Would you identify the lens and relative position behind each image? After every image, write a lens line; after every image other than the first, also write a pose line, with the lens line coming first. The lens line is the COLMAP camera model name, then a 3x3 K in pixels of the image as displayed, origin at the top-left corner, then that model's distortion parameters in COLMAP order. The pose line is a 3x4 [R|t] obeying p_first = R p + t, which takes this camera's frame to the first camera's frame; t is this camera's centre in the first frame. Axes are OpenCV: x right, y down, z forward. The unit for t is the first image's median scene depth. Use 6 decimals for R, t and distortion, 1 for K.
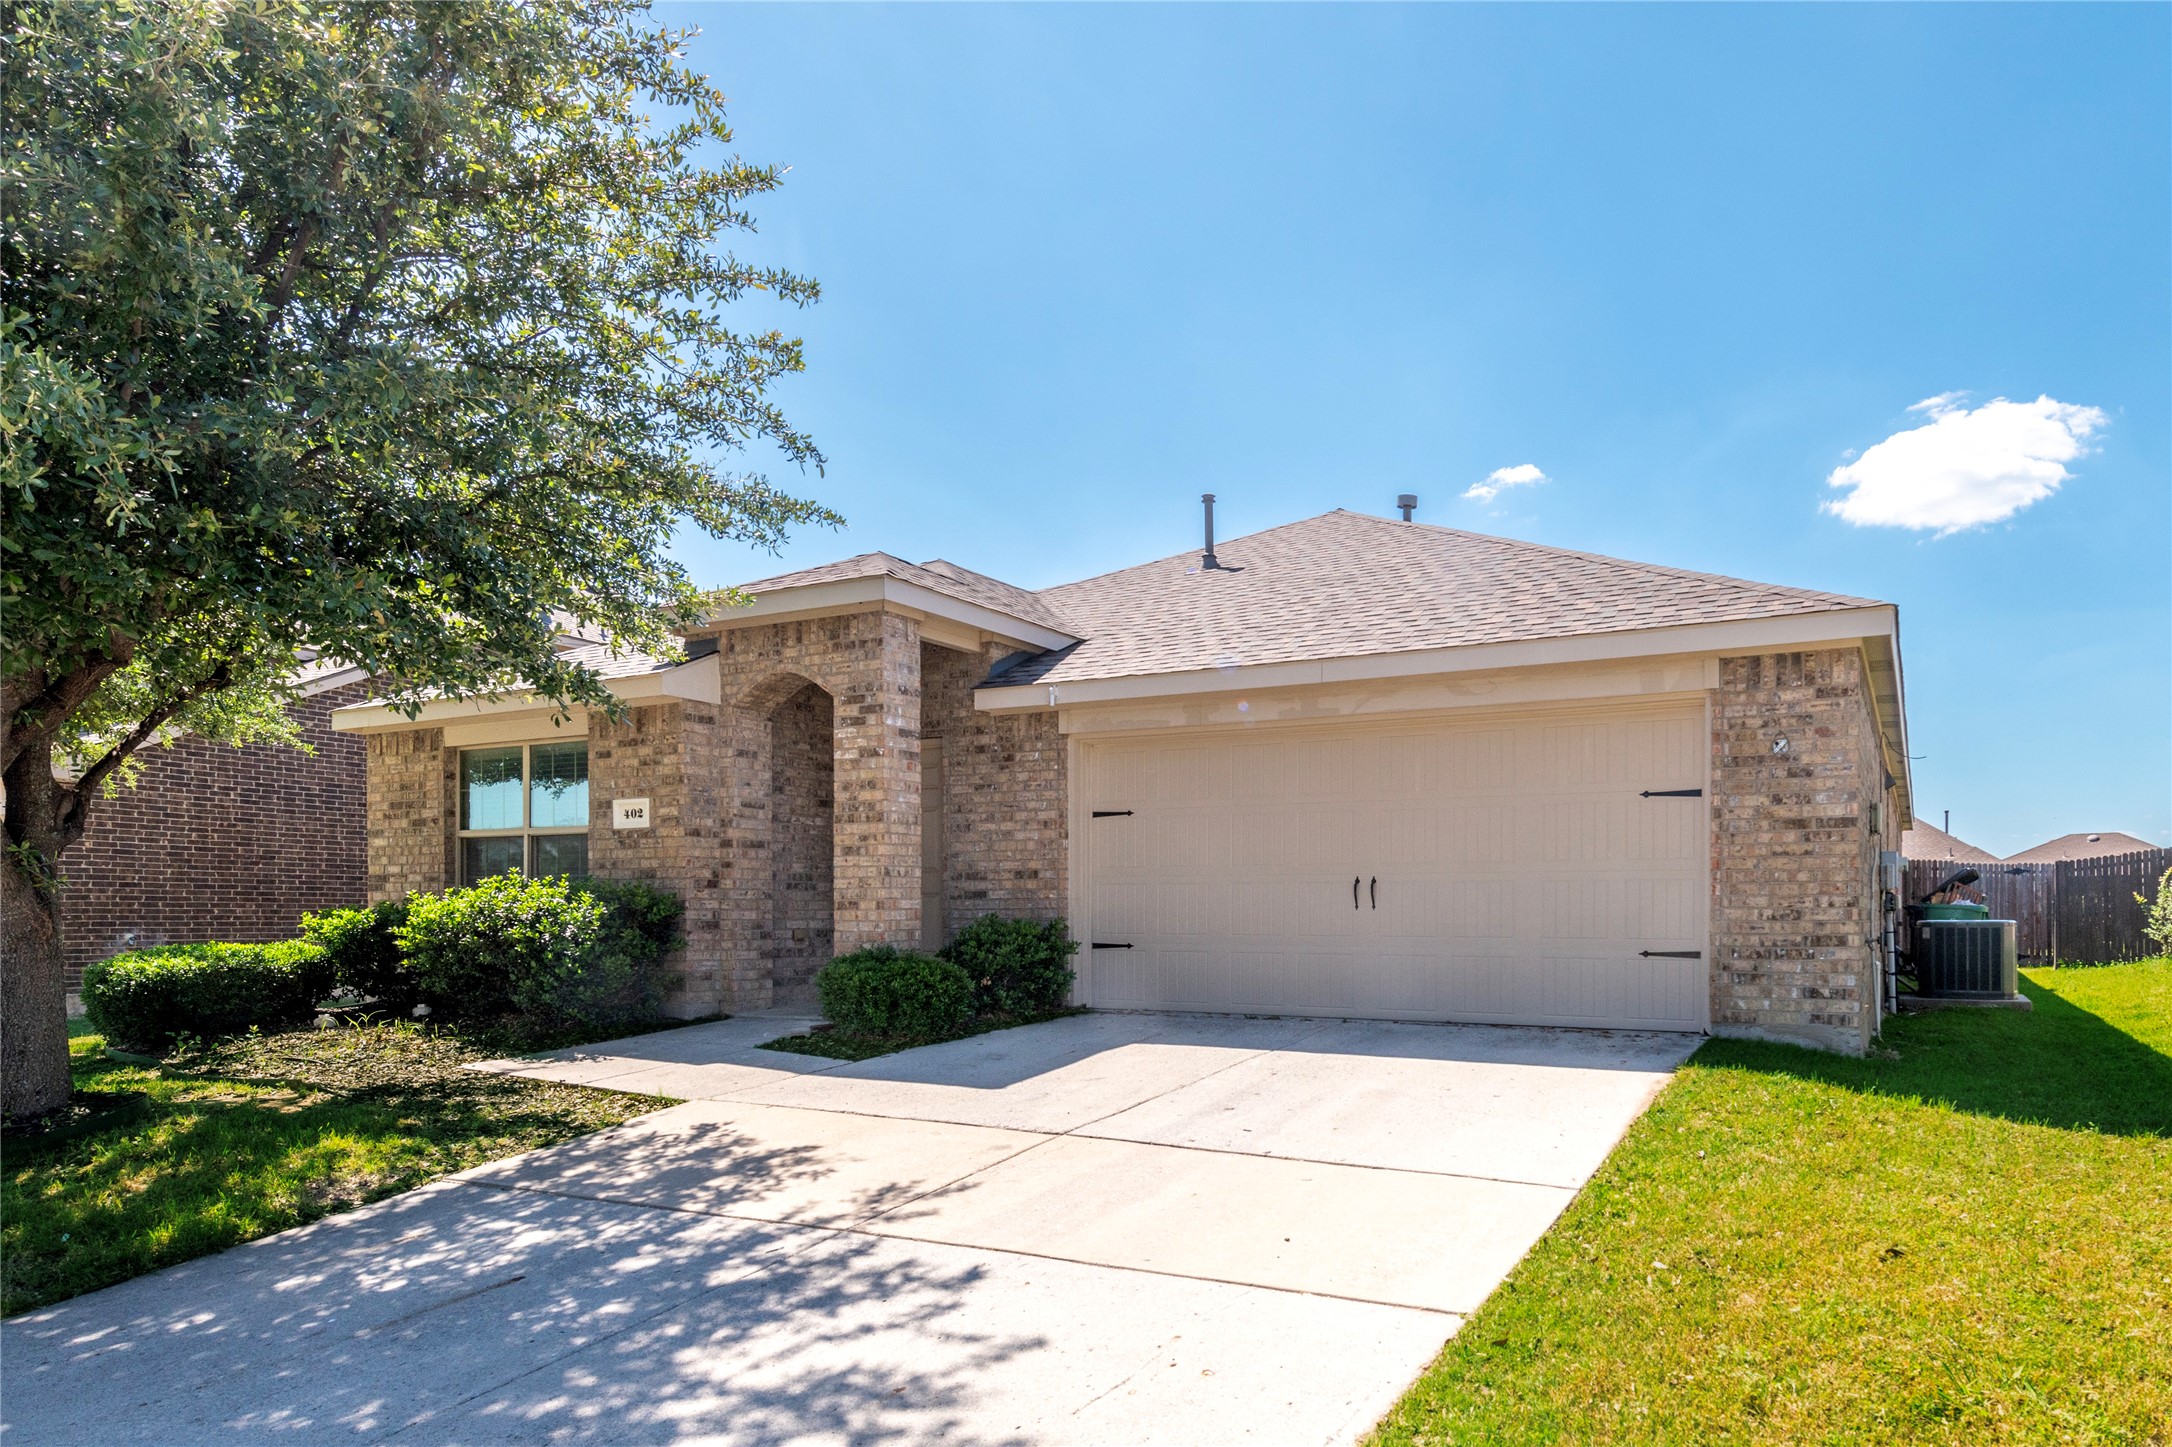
lens RADIAL K [[854.7, 0, 1086.1], [0, 854.7, 710.4], [0, 0, 1]] dist [0.010644, -0.004635]
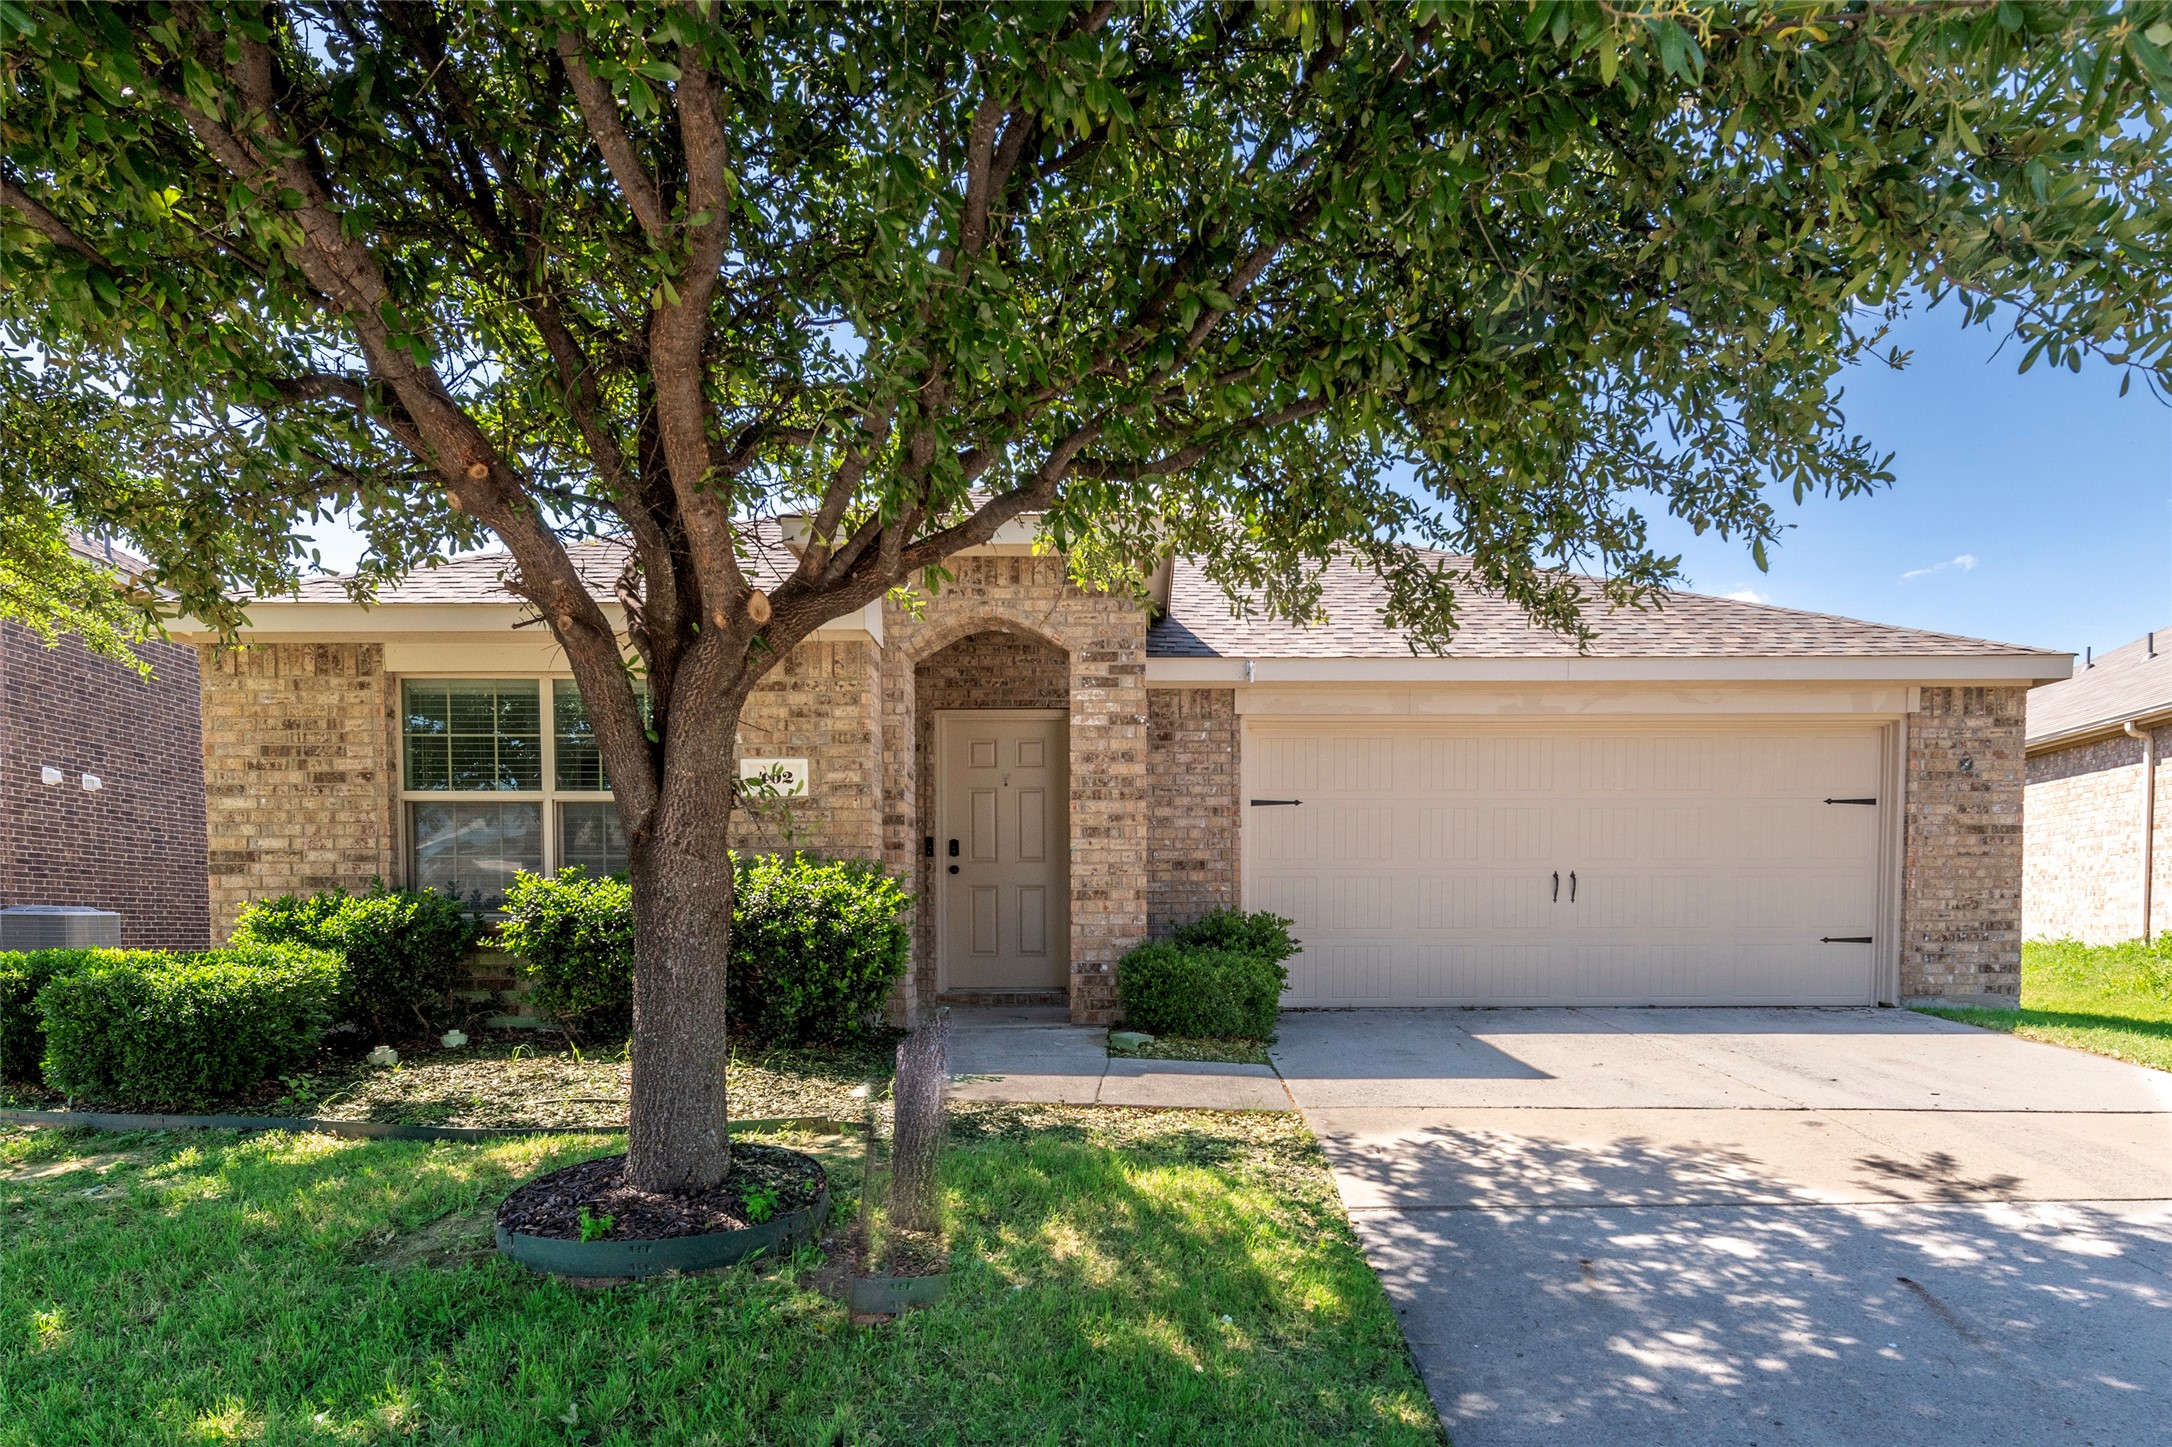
lens RADIAL K [[923.5, 0, 1086.6], [0, 923.5, 736.1], [0, 0, 1]] dist [0.005144, 0.000154]
pose [[0.946637, 0.061241, 0.316429, -0.579533], [-0.072636, 0.997062, 0.024329, 0.045710], [-0.314009, -0.046015, 0.948304, 0.125881]]
